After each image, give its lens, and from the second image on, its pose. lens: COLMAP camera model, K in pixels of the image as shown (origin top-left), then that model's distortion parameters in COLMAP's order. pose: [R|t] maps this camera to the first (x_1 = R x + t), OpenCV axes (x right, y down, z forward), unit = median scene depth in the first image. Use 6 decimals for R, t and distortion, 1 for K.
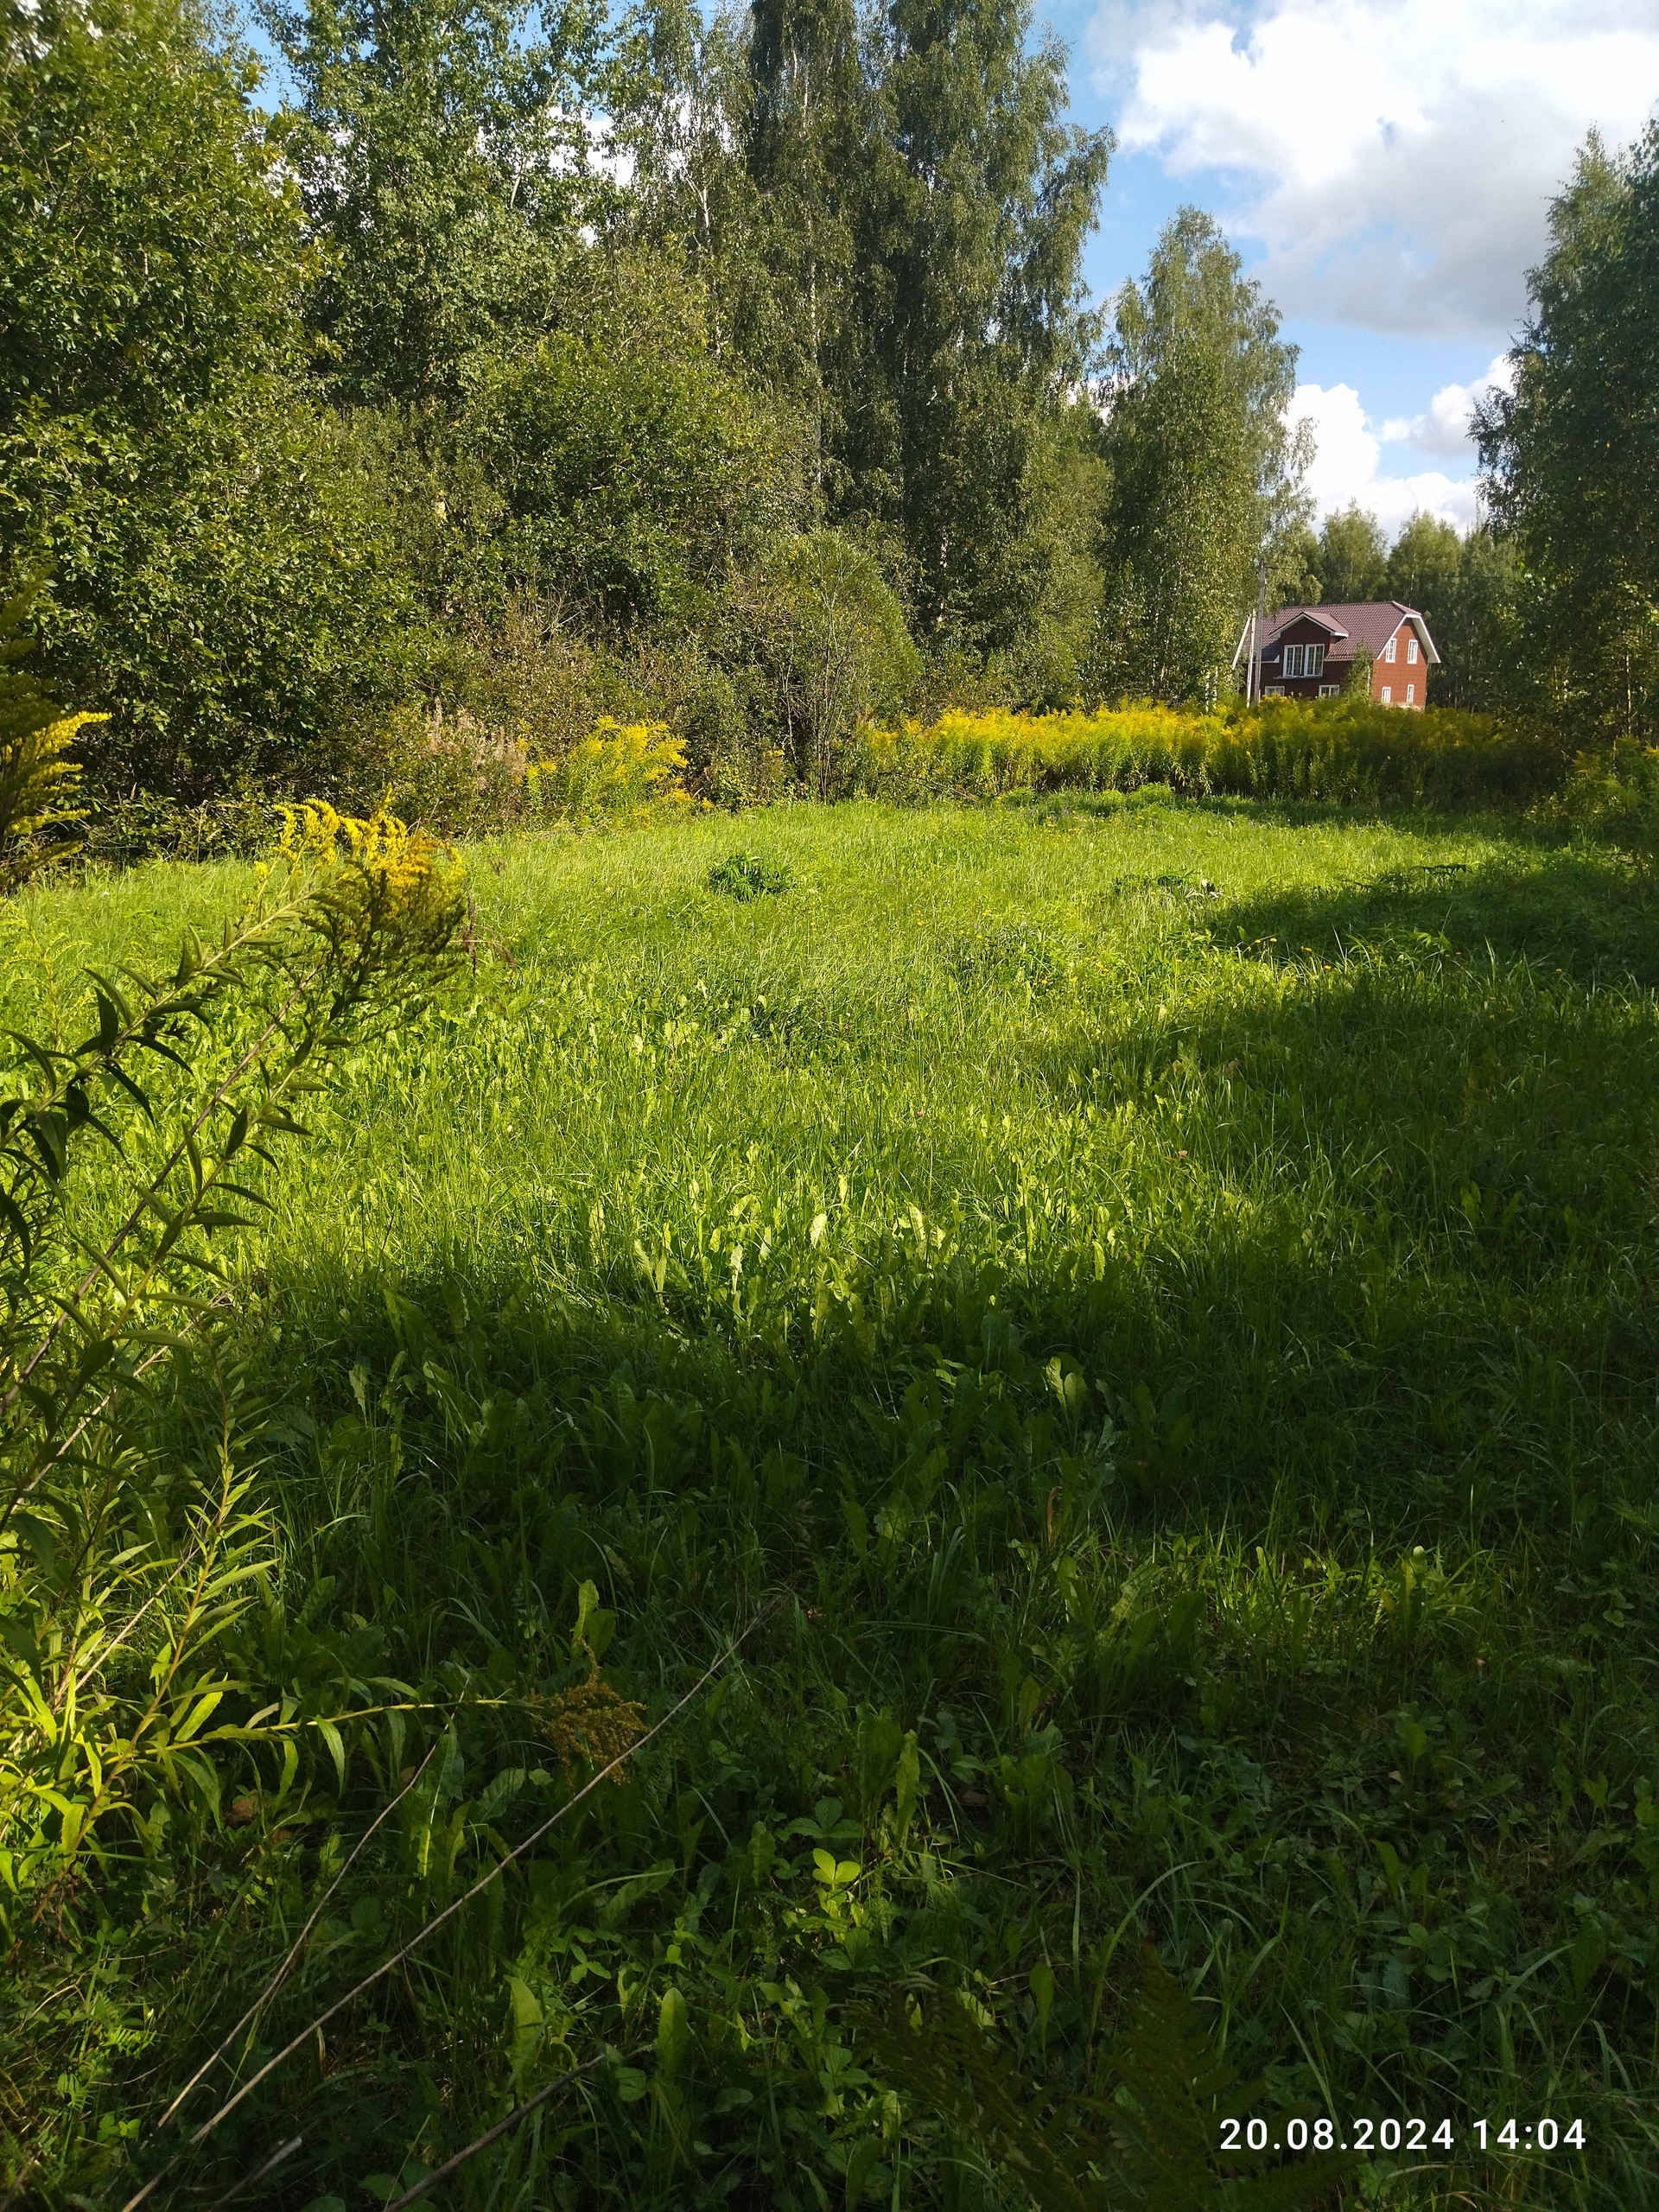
lens RADIAL K [[1736.3, 0, 785.6], [0, 1736.3, 1104.1], [0, 0, 1]] dist [0.121288, -0.210255]
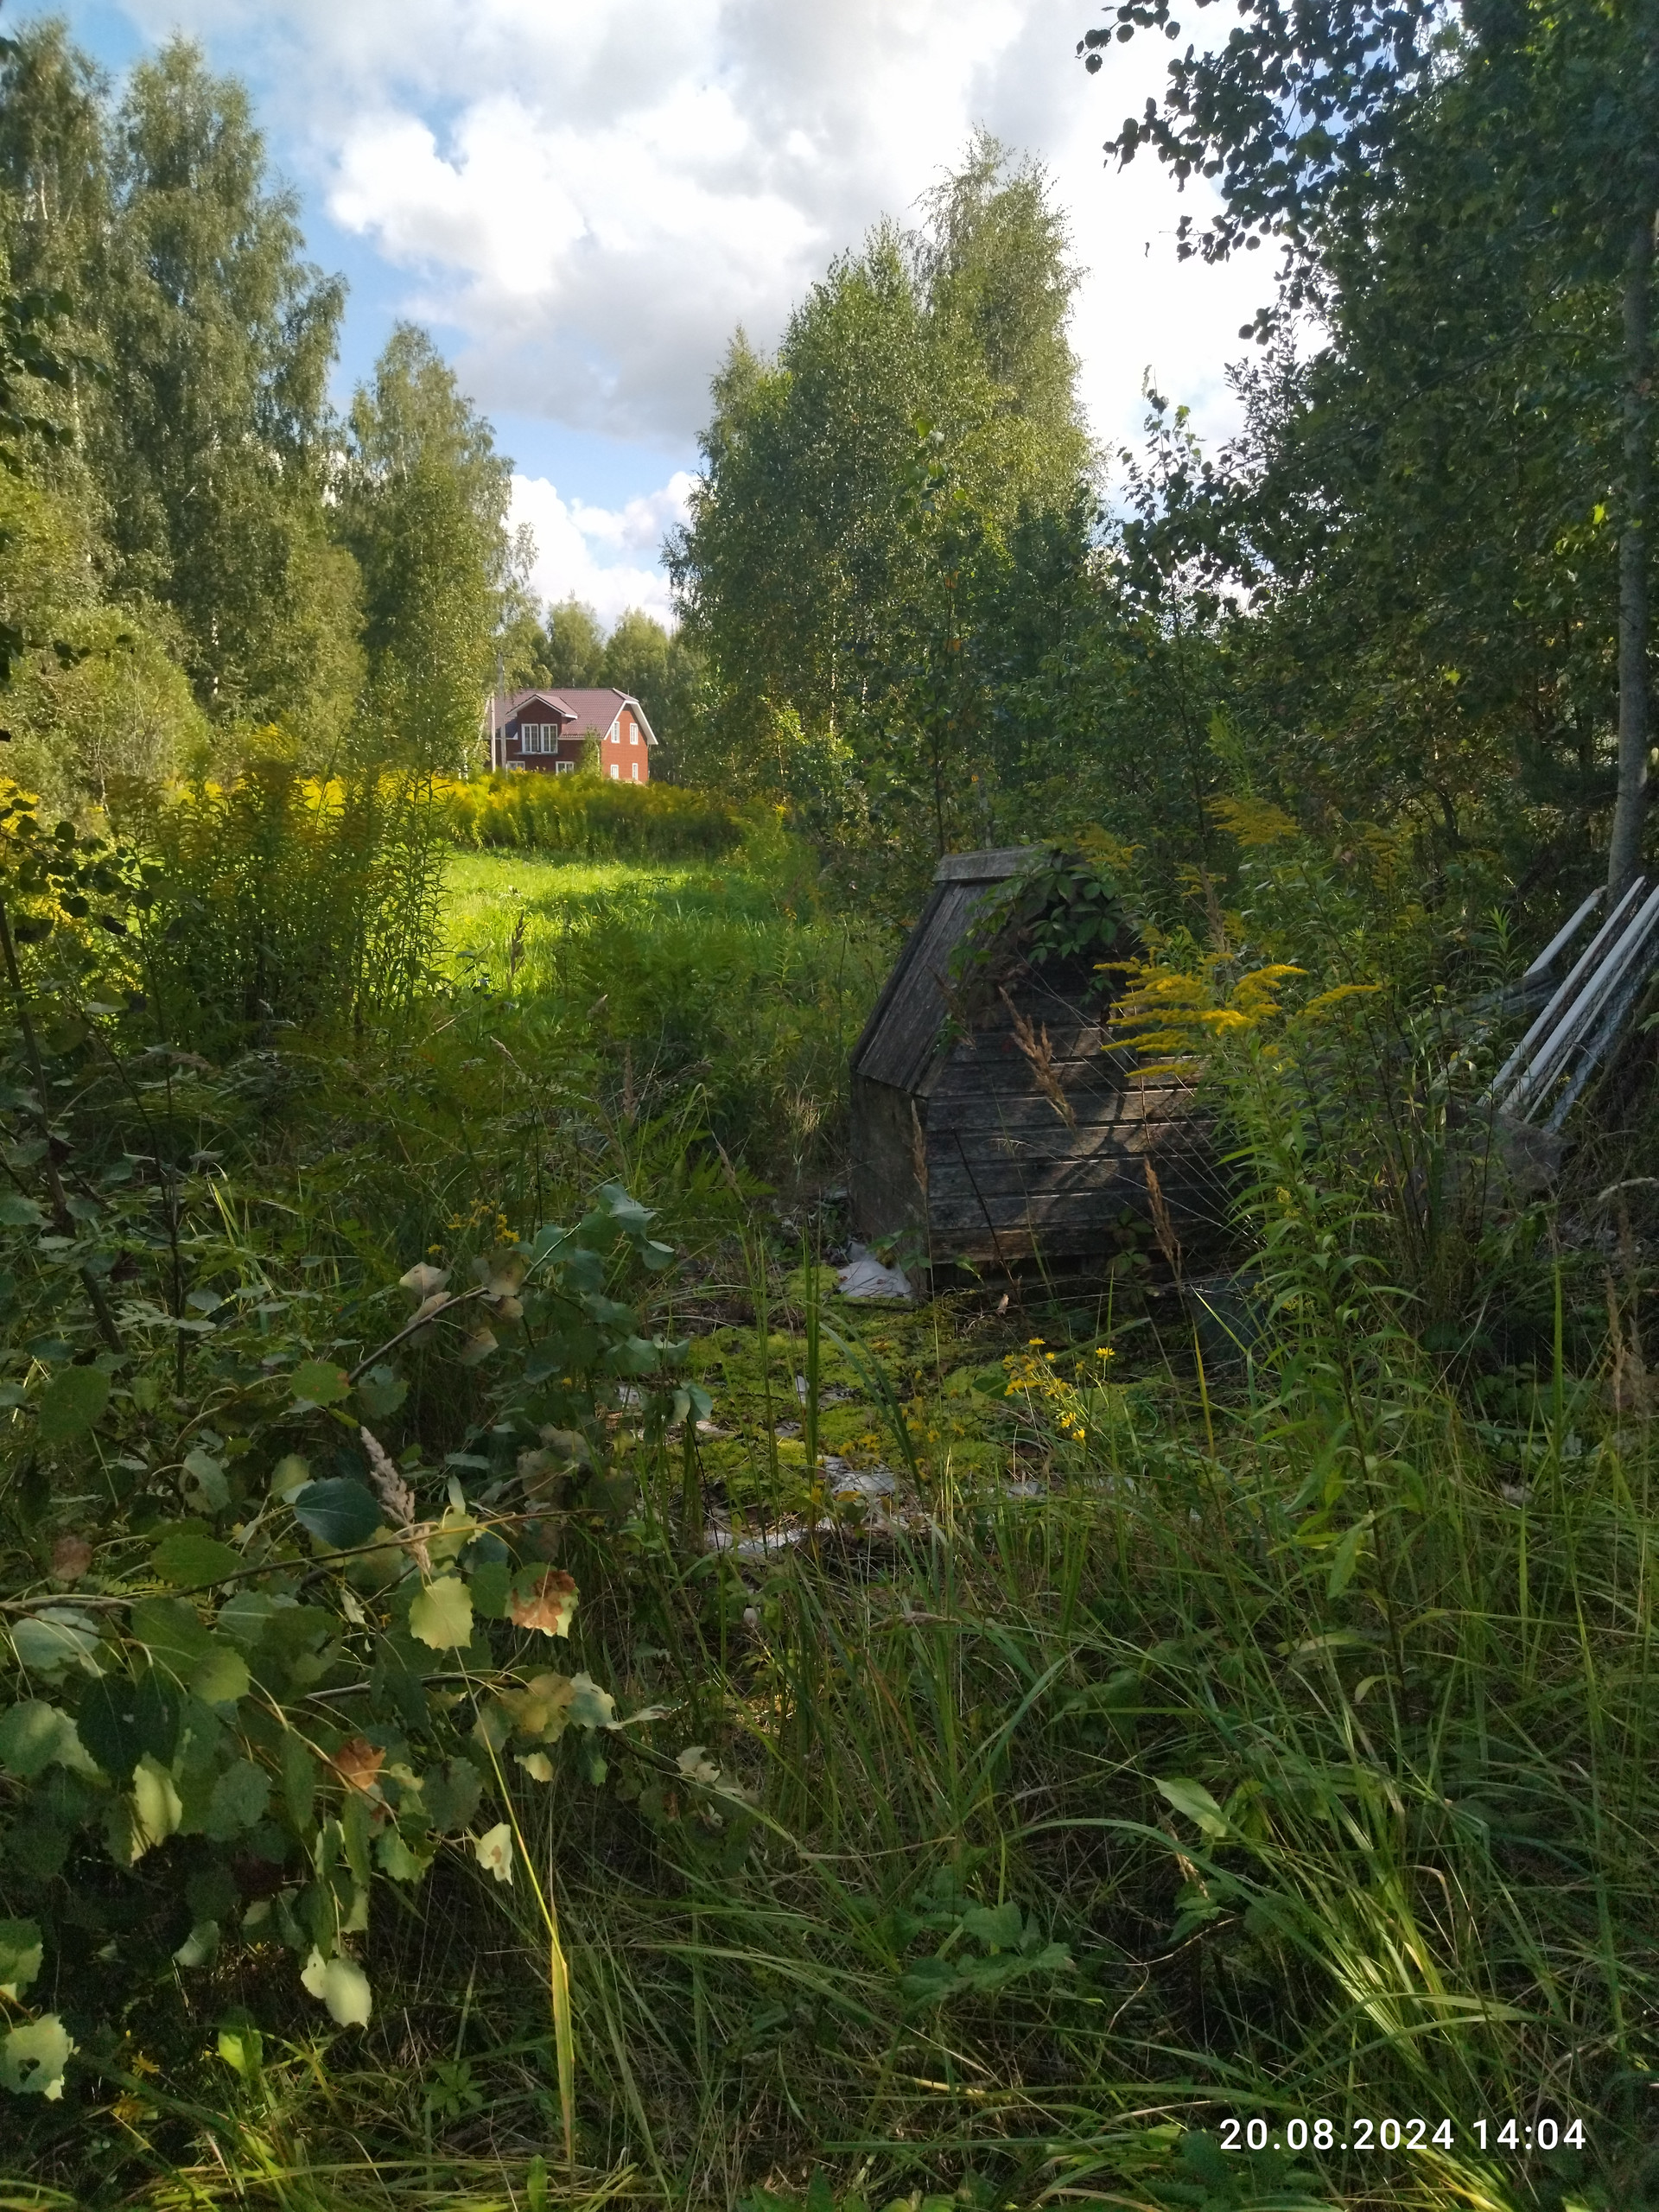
lens RADIAL K [[1760.1, 0, 829.5], [0, 1760.1, 1106.0], [0, 0, 1]] dist [0.004055, 0.000316]
pose [[0.904668, -0.062686, 0.421482, -0.044327], [0.078989, 0.996648, -0.021314, 0.031082], [-0.418733, 0.052574, 0.906586, -0.131357]]
